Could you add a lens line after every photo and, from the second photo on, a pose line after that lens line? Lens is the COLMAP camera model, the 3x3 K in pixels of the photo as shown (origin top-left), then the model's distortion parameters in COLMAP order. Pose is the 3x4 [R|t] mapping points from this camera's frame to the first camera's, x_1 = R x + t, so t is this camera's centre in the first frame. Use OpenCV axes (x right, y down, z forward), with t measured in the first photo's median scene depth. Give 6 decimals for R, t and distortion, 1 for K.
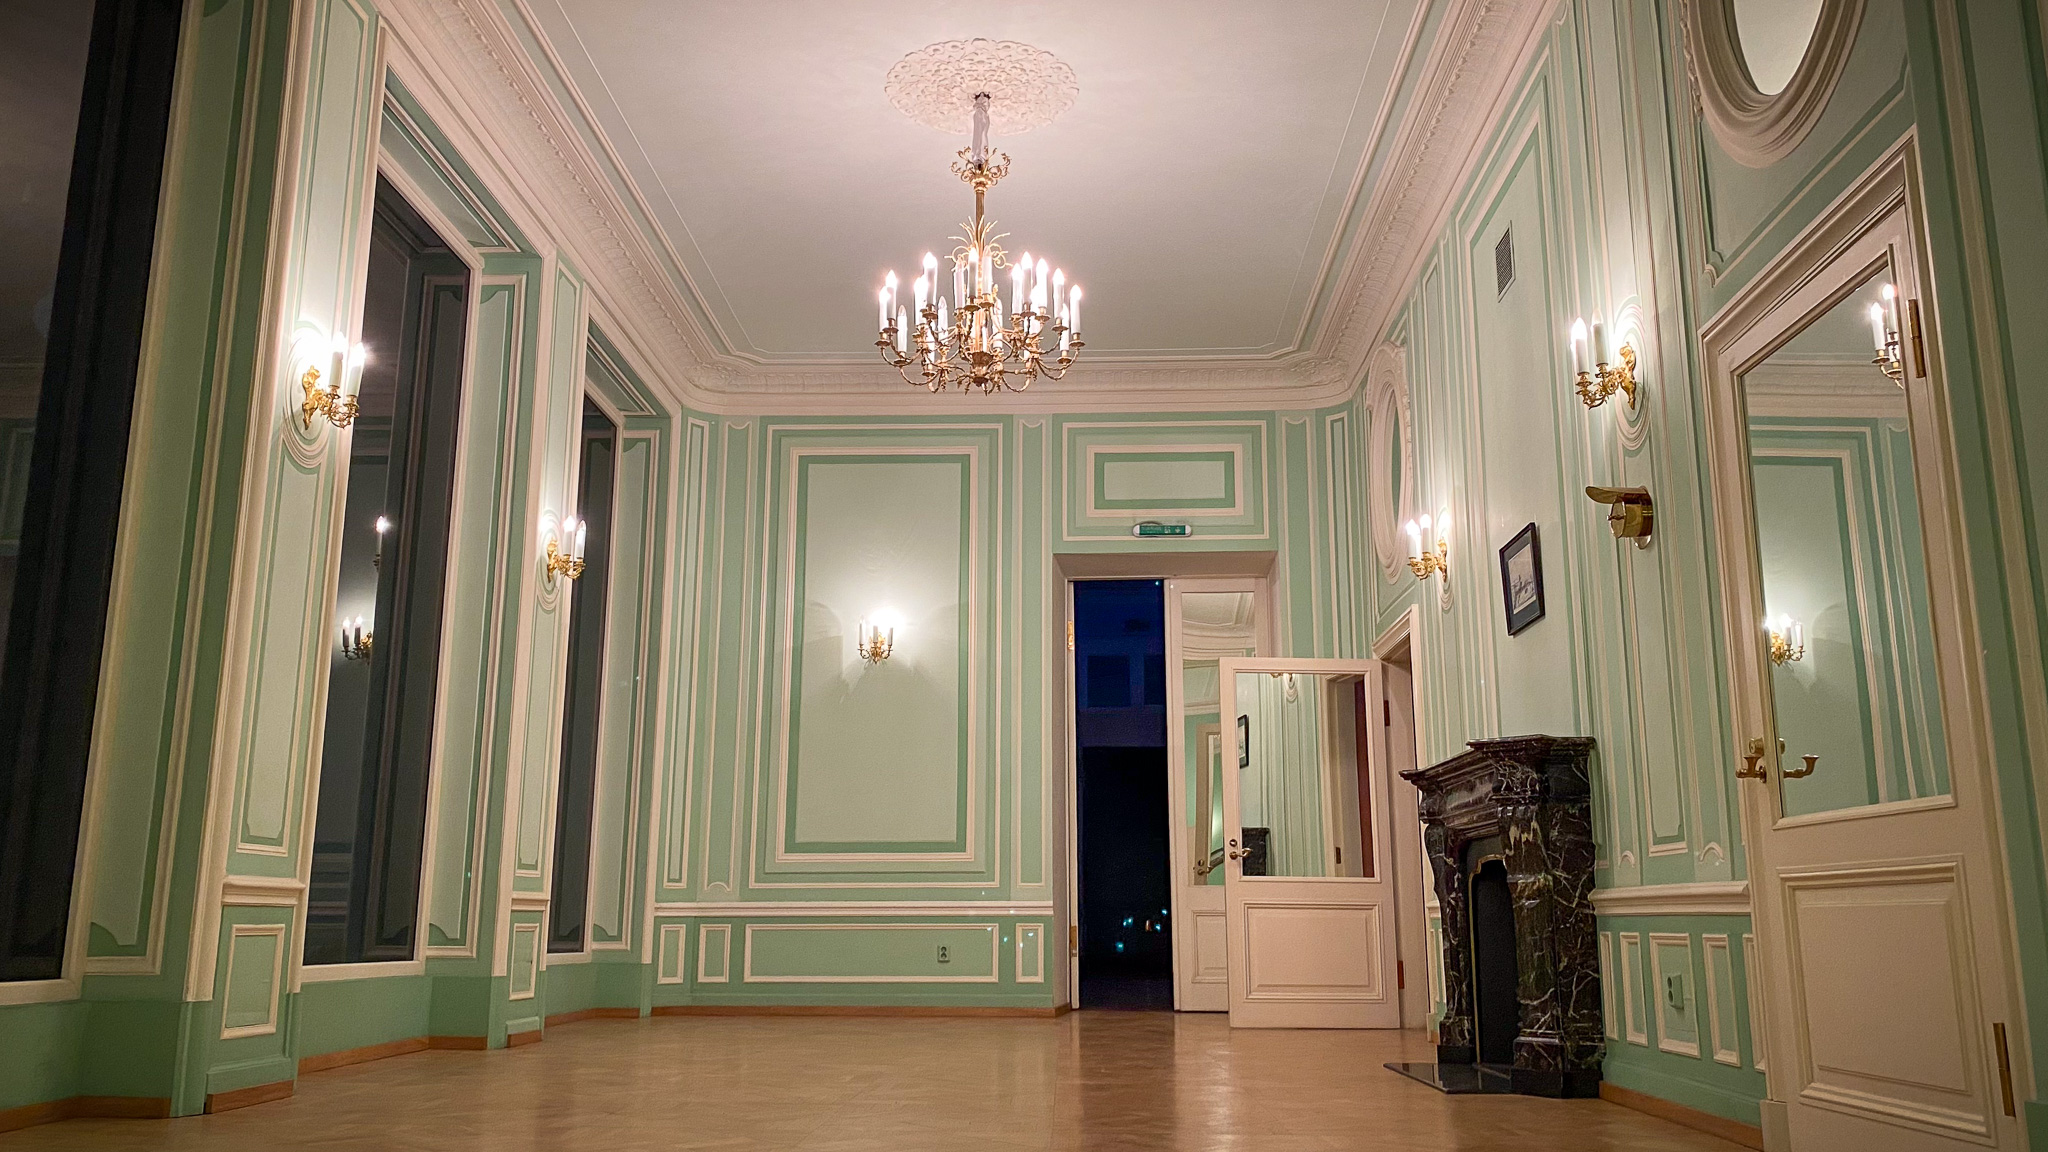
lens RADIAL K [[1505.6, 0, 1024.0], [0, 1505.6, 576.0], [0, 0, 1]] dist [0.105460, -0.167808]
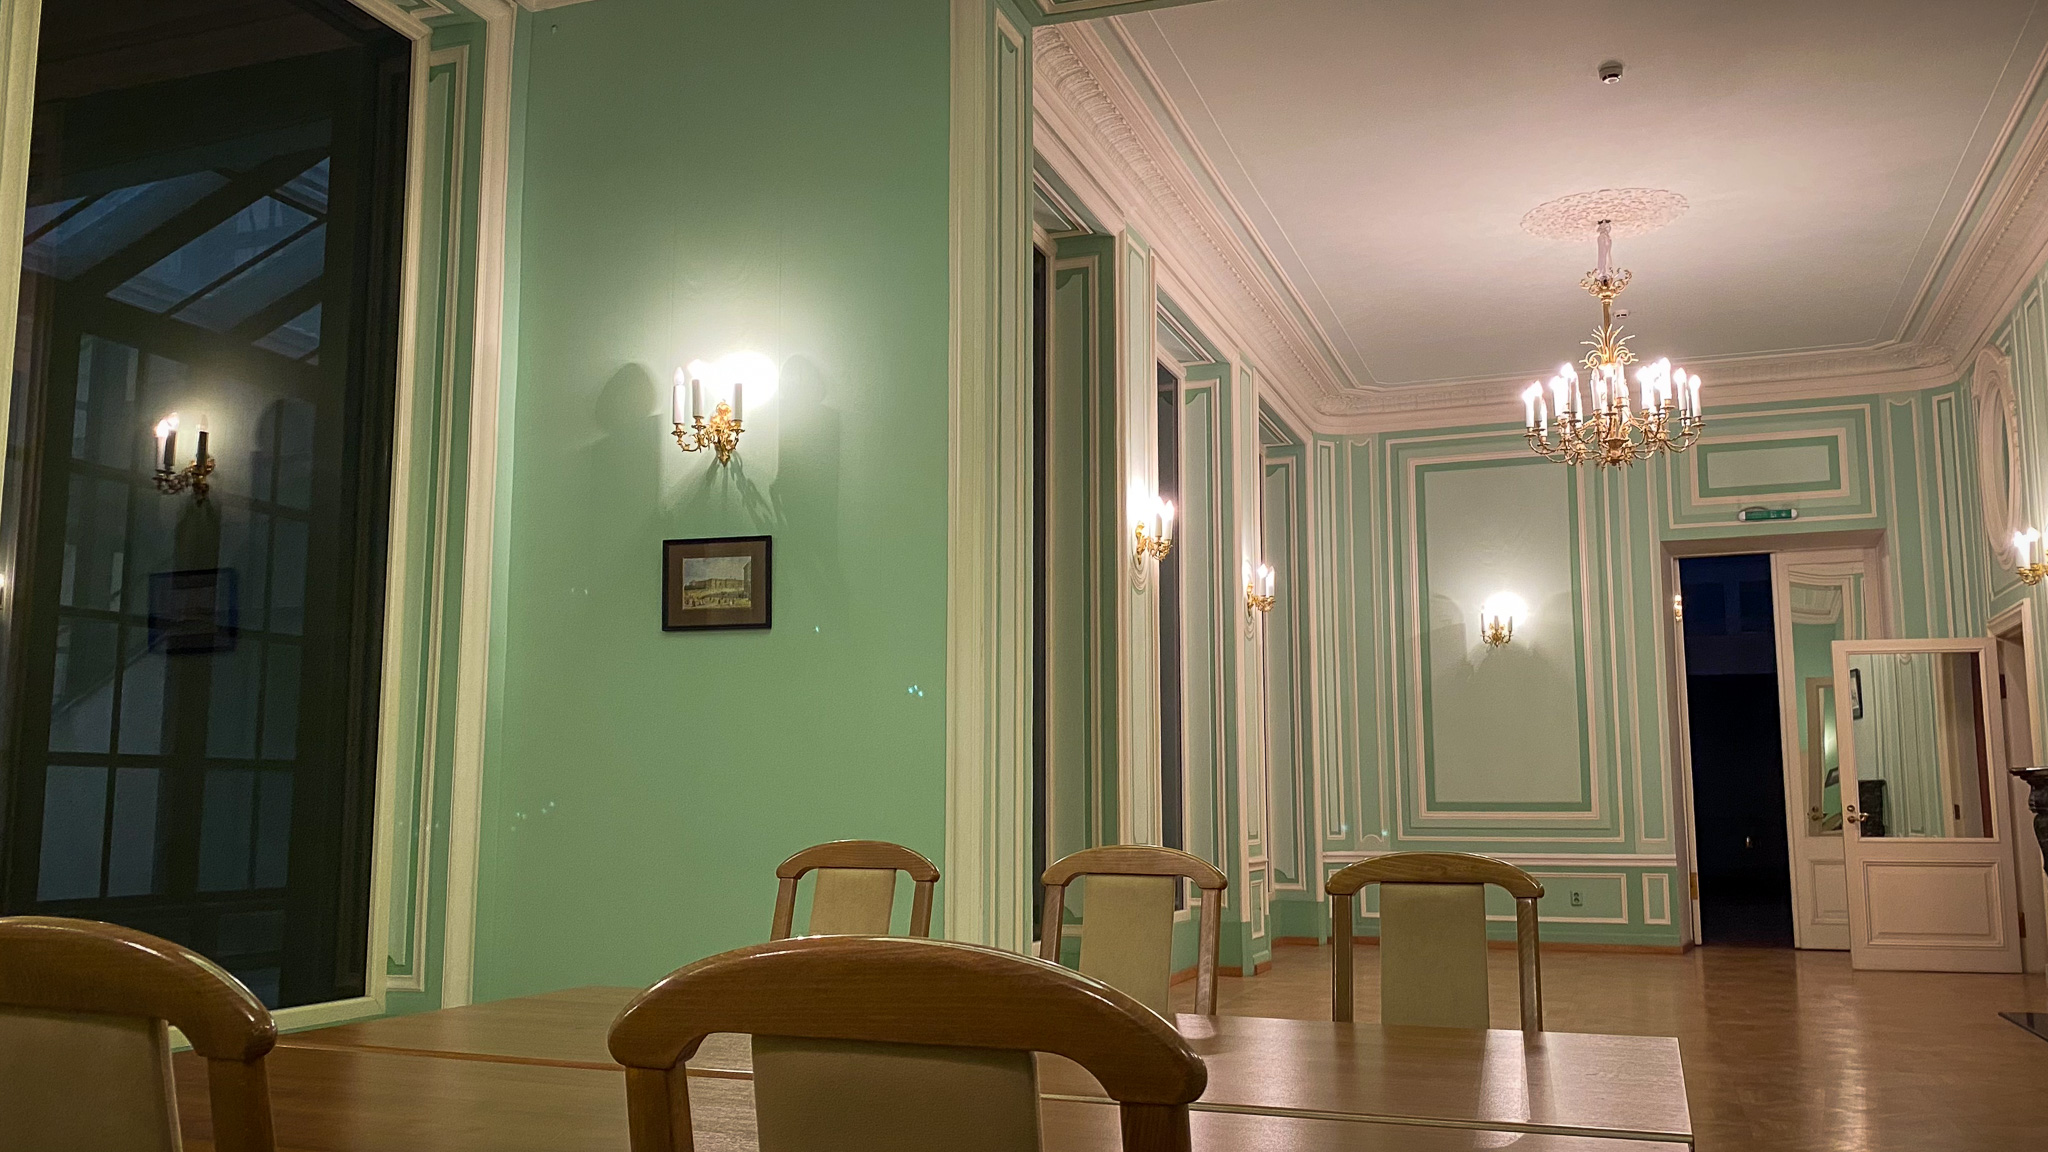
lens RADIAL K [[1624.5, 0, 1024.0], [0, 1624.5, 576.0], [0, 0, 1]] dist [0.026533, -0.088036]
pose [[0.947888, -0.047652, -0.315020, -0.048572], [0.074280, 0.994557, 0.073065, -0.113529], [0.309823, -0.092657, 0.946269, -0.271811]]
